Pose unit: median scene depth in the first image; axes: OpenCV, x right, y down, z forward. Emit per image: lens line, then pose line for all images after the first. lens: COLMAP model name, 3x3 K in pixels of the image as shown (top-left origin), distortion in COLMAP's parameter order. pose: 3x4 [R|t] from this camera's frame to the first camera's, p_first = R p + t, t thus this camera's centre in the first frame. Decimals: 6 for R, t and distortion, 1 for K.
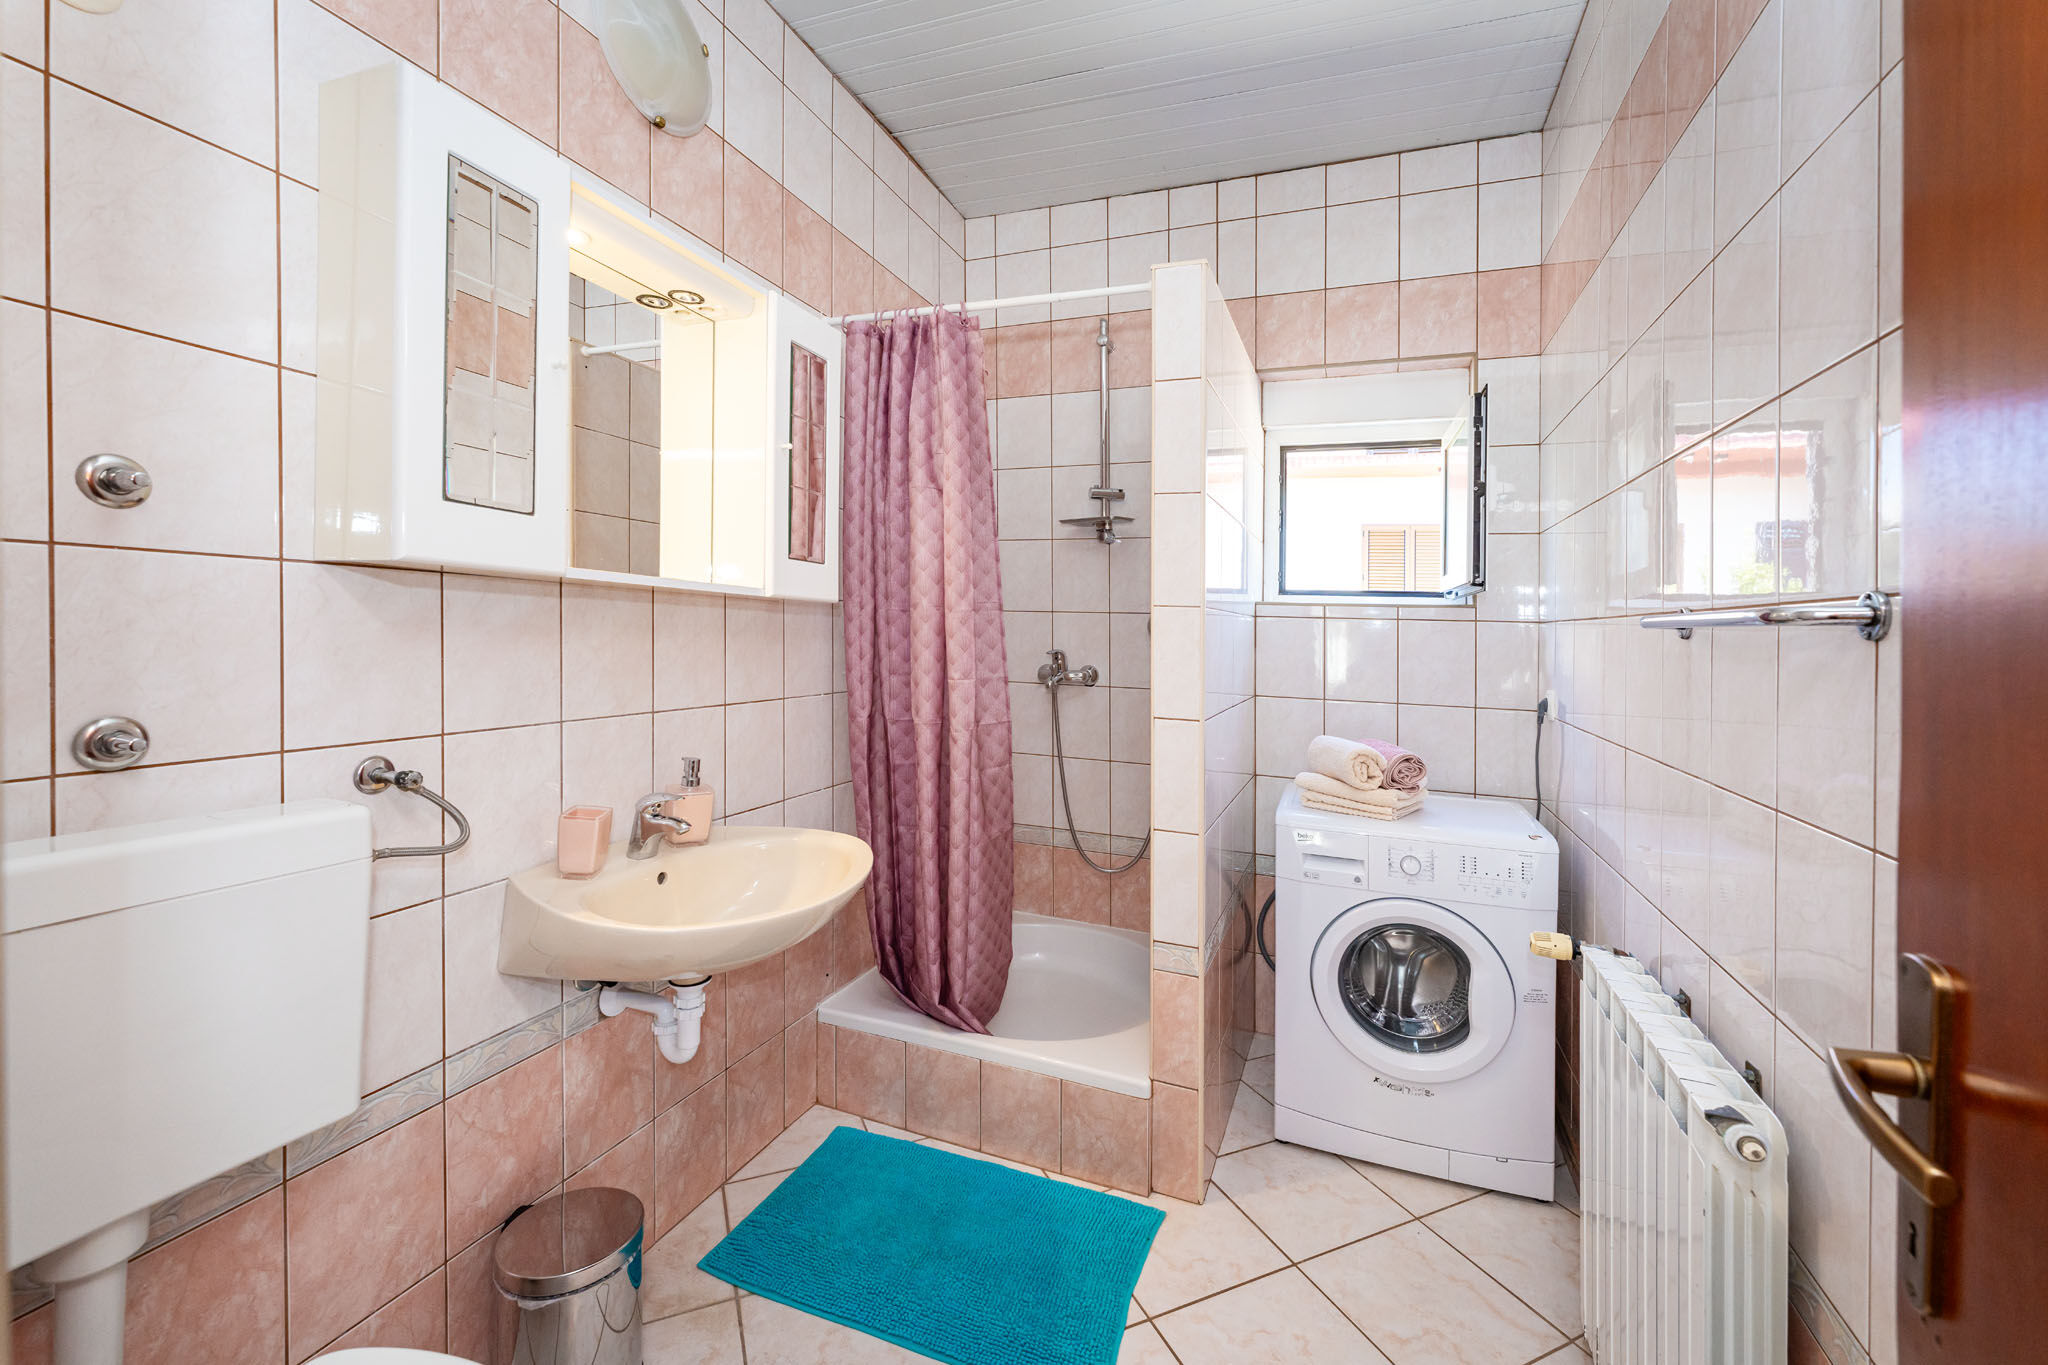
lens RADIAL K [[838.1, 0, 1026.6], [0, 838.1, 674.0], [0, 0, 1]] dist [0.002120, 0.000168]
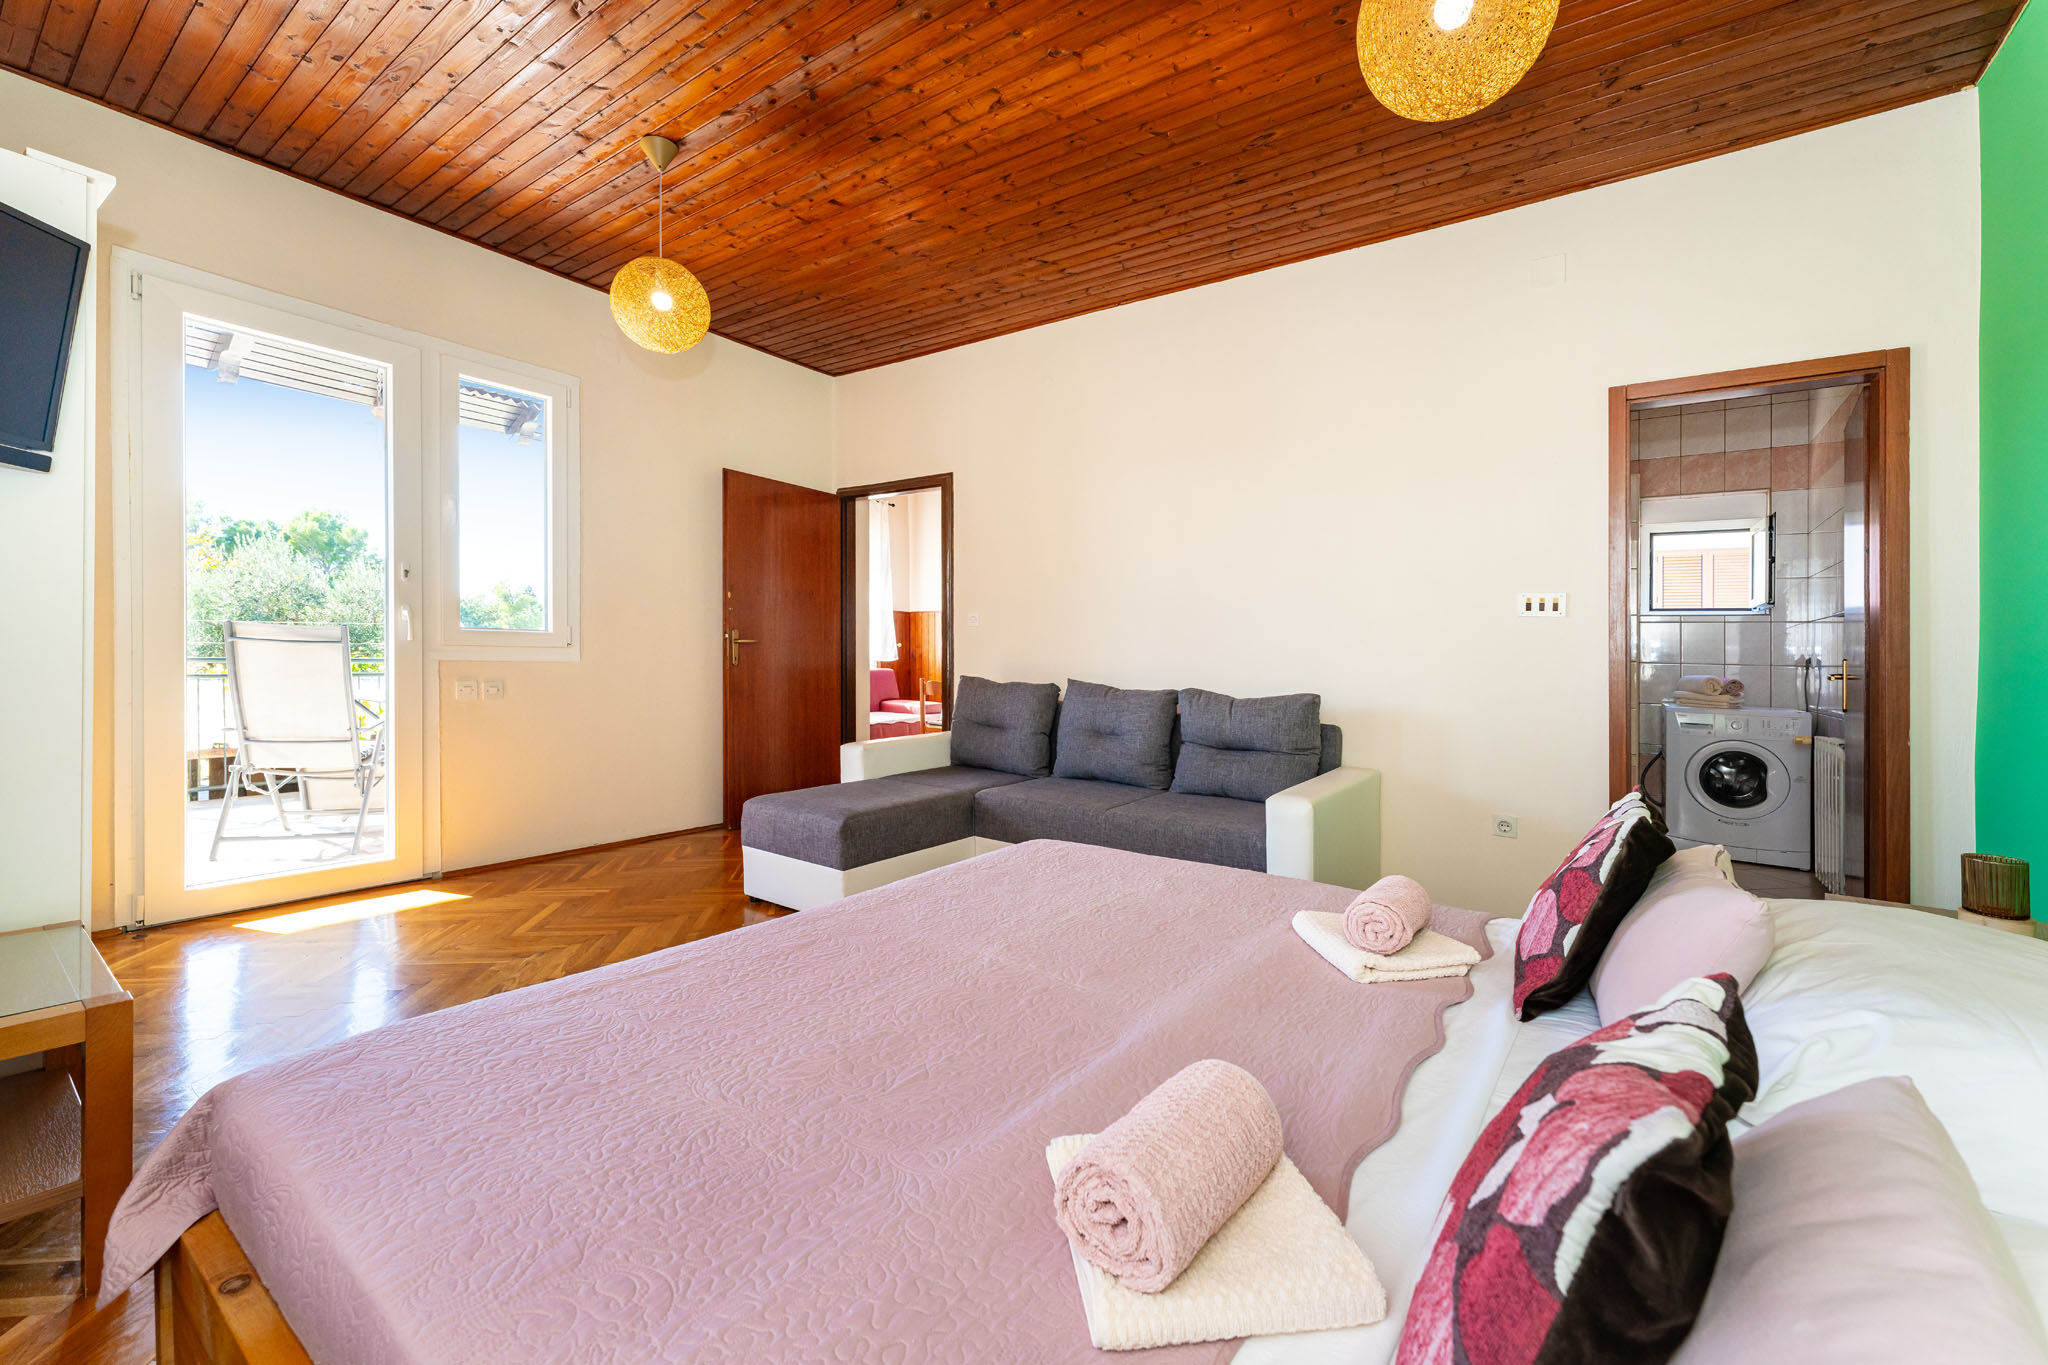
lens RADIAL K [[809.3, 0, 1037.9], [0, 809.3, 690.4], [0, 0, 1]] dist [0.003663, 0.000330]
pose [[0.969251, -0.003560, -0.246047, -0.747590], [0.004116, 0.999990, 0.001746, 0.098886], [0.246038, -0.002705, 0.969256, -1.433321]]
